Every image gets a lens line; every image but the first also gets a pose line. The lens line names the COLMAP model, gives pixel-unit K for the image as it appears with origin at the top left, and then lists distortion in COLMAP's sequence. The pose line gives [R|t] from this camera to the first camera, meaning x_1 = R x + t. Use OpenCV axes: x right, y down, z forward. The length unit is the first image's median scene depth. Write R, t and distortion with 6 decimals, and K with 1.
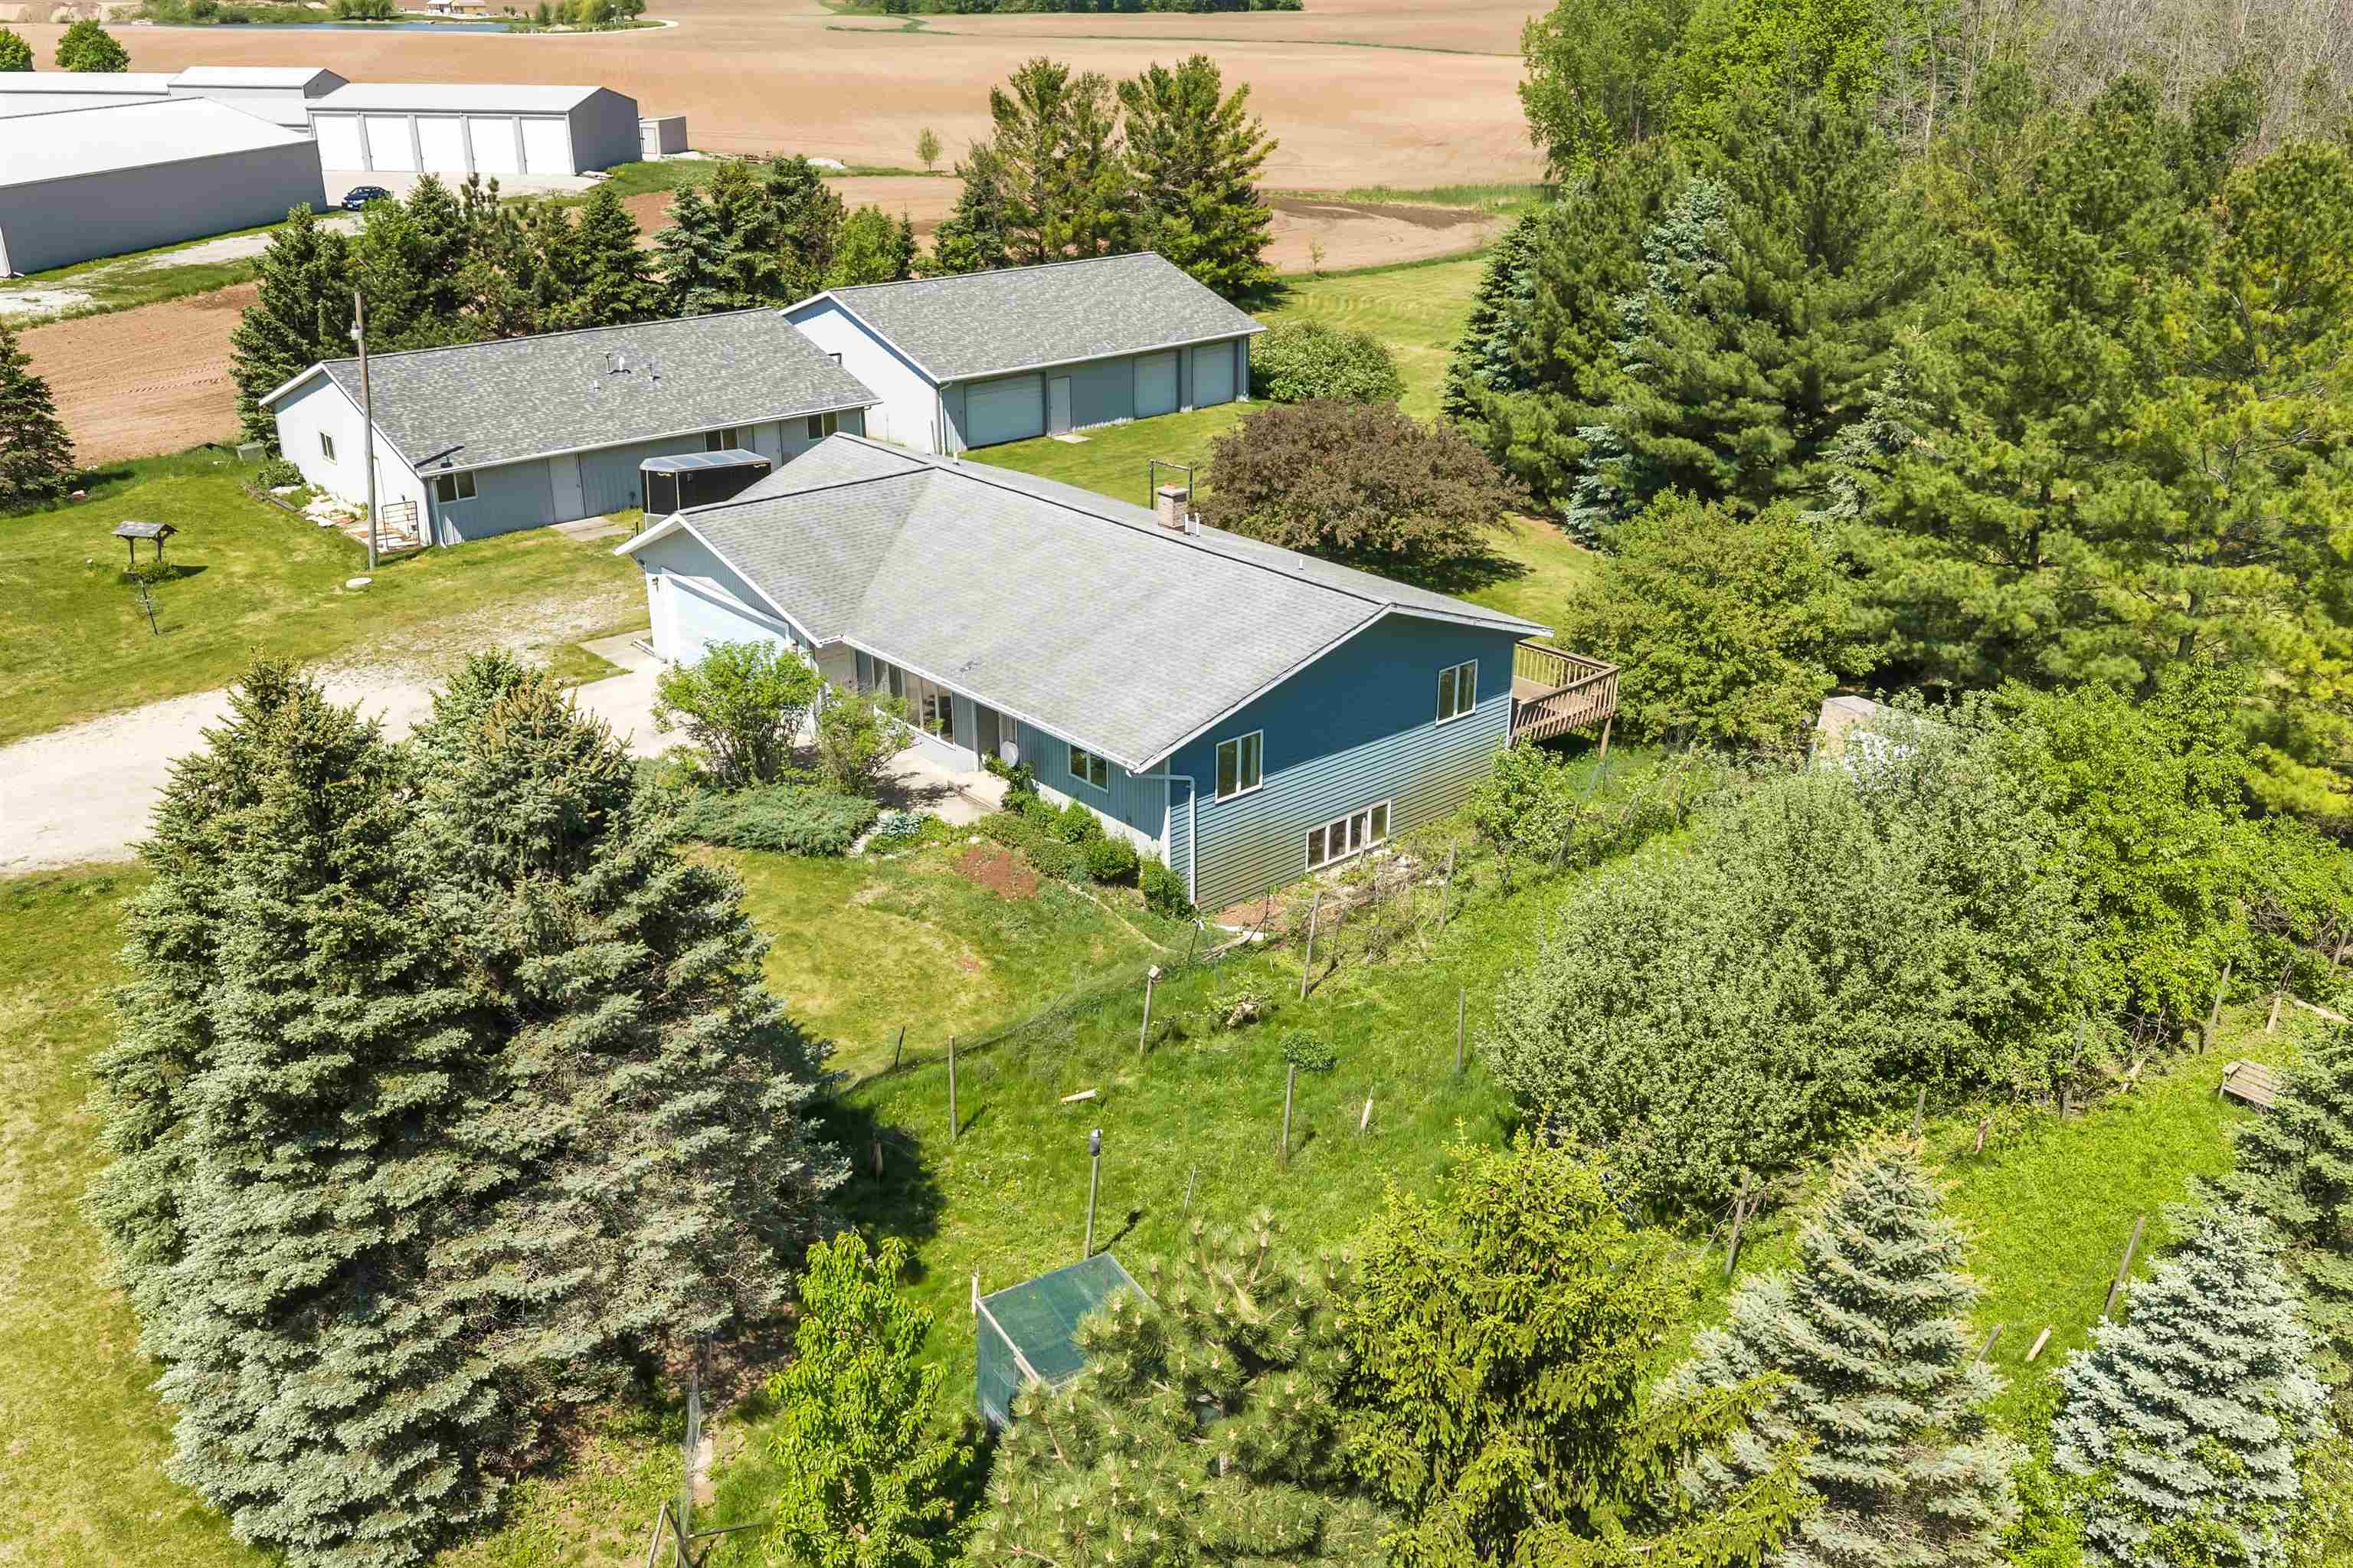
lens RADIAL K [[1918.2, 0, 1176.5], [0, 1918.2, 784.0], [0, 0, 1]] dist [0.010150, -0.074184]
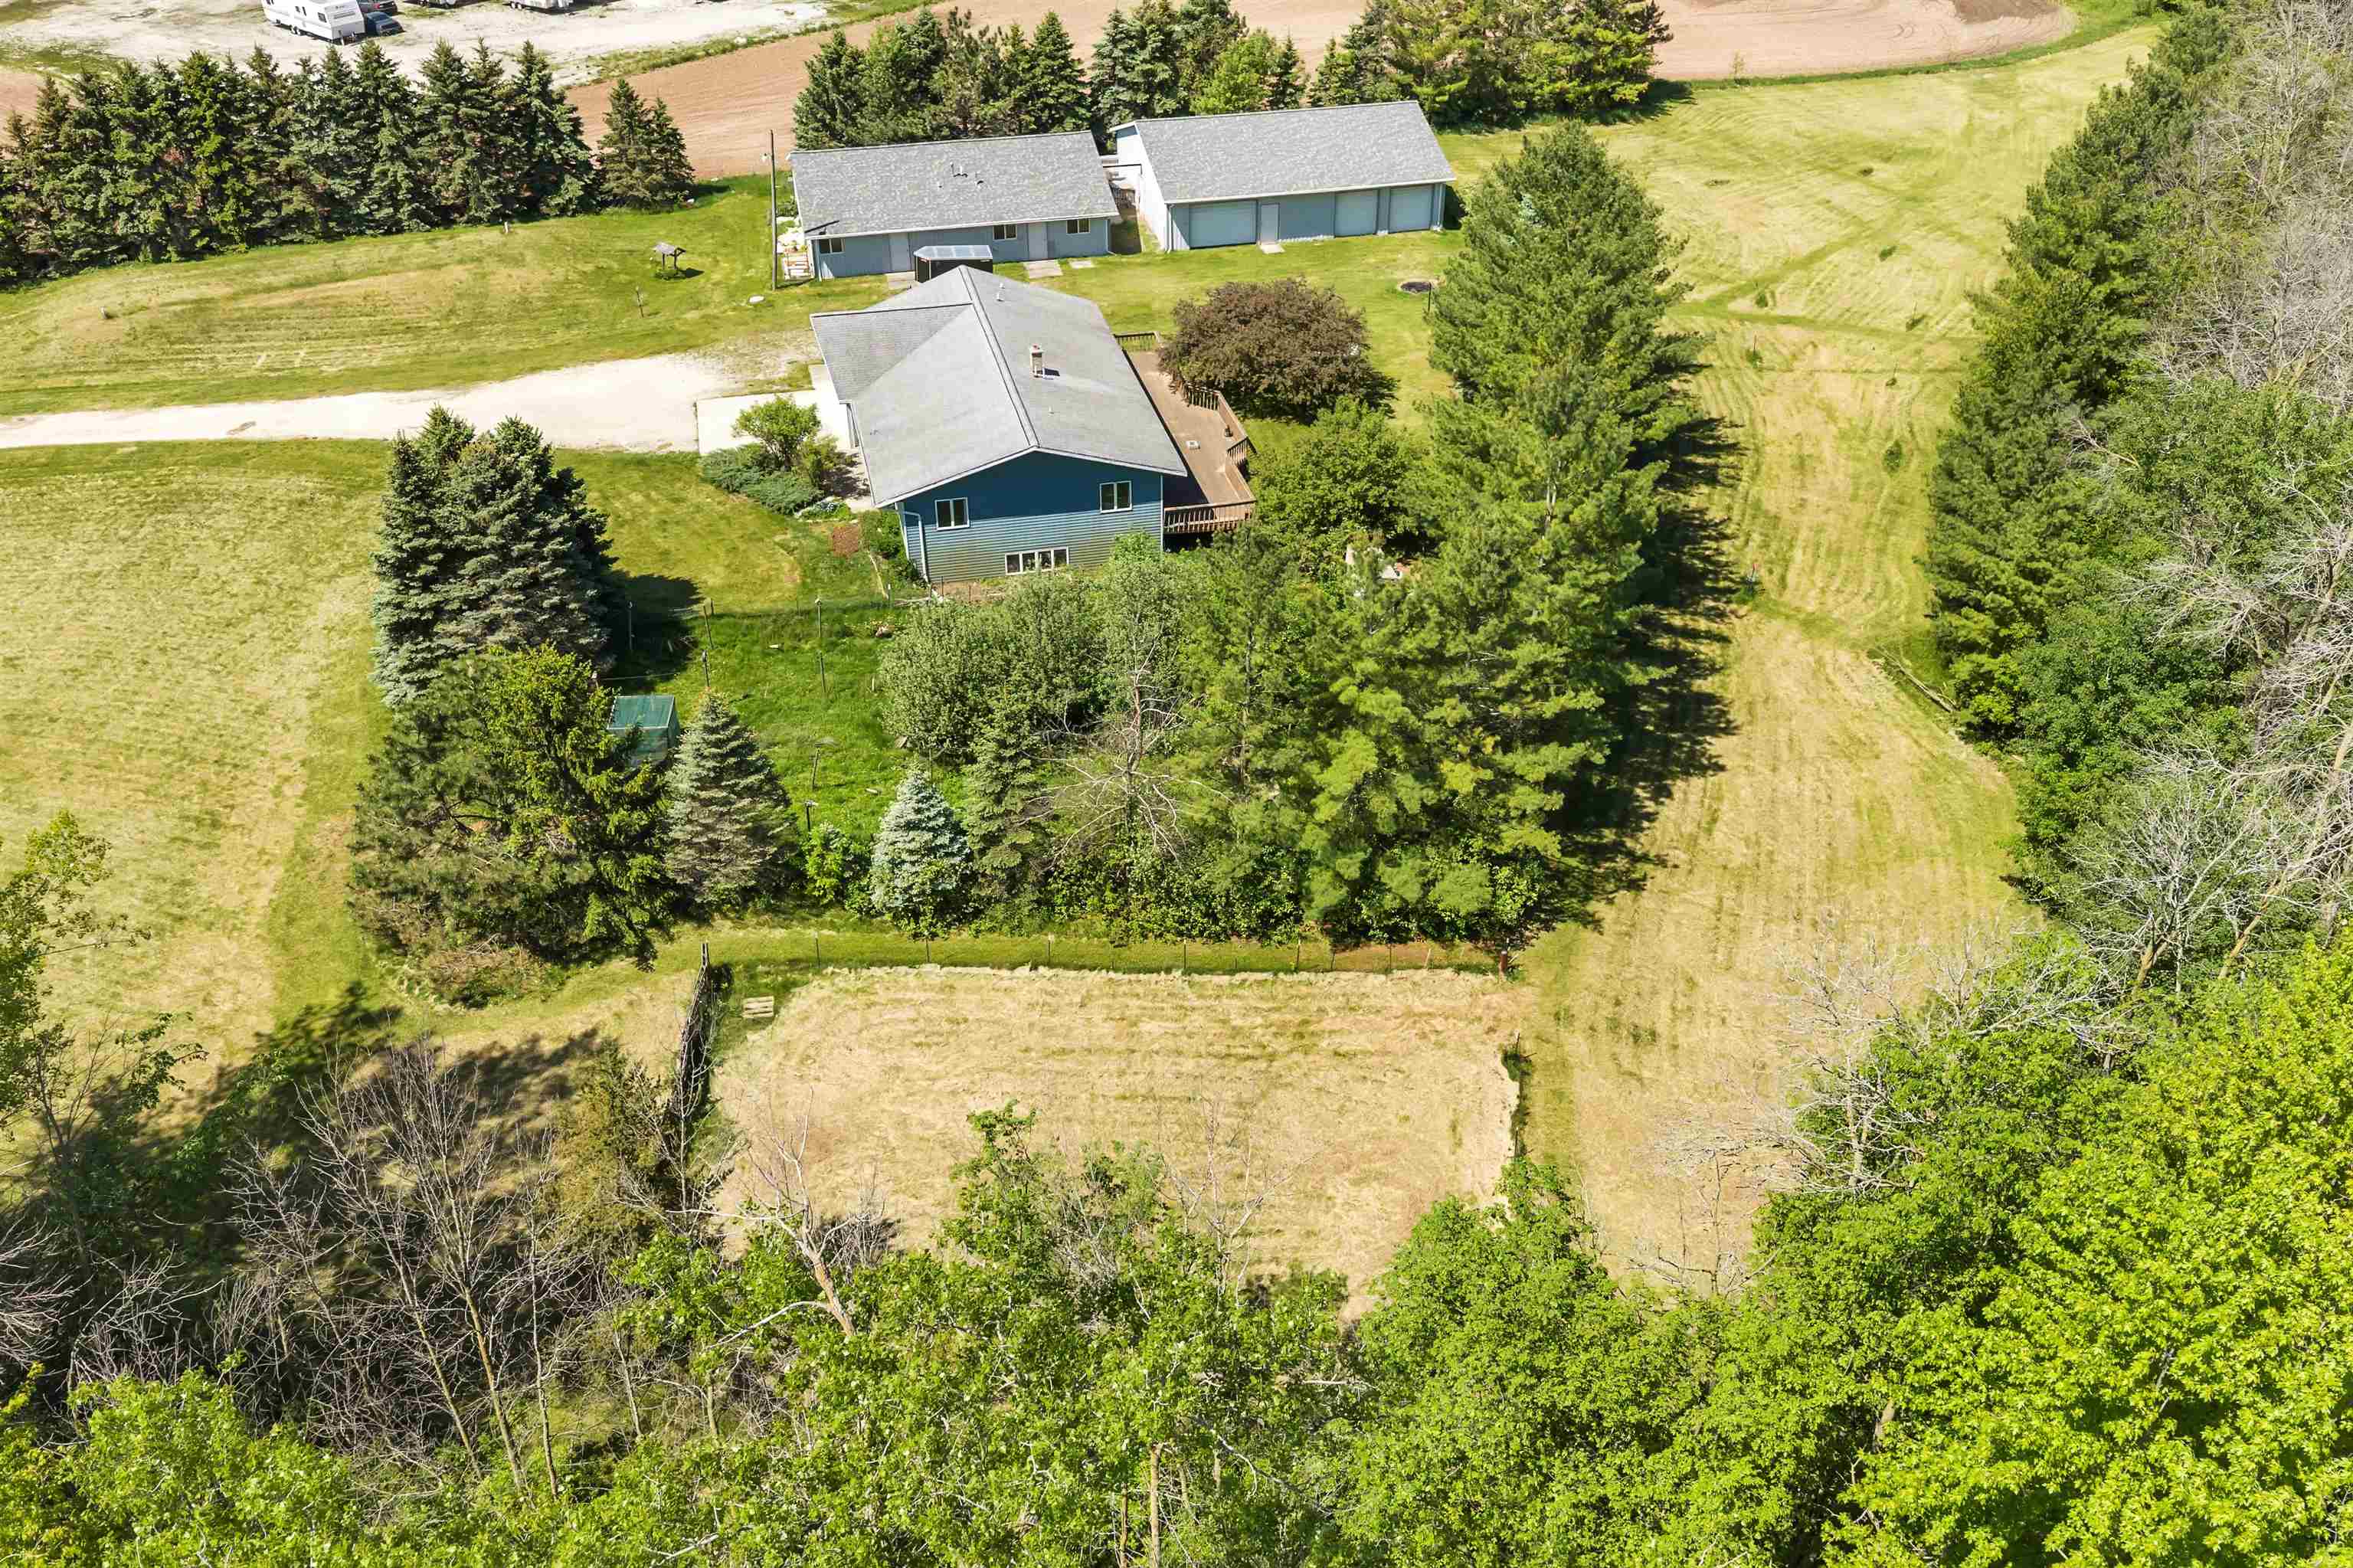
lens RADIAL K [[1918.2, 0, 1176.5], [0, 1918.2, 784.0], [0, 0, 1]] dist [0.010150, -0.074184]
pose [[0.871537, 0.271098, -0.408569, 0.720944], [-0.180518, 0.952131, 0.246696, -0.176161], [0.455890, -0.141251, 0.878756, -0.426982]]
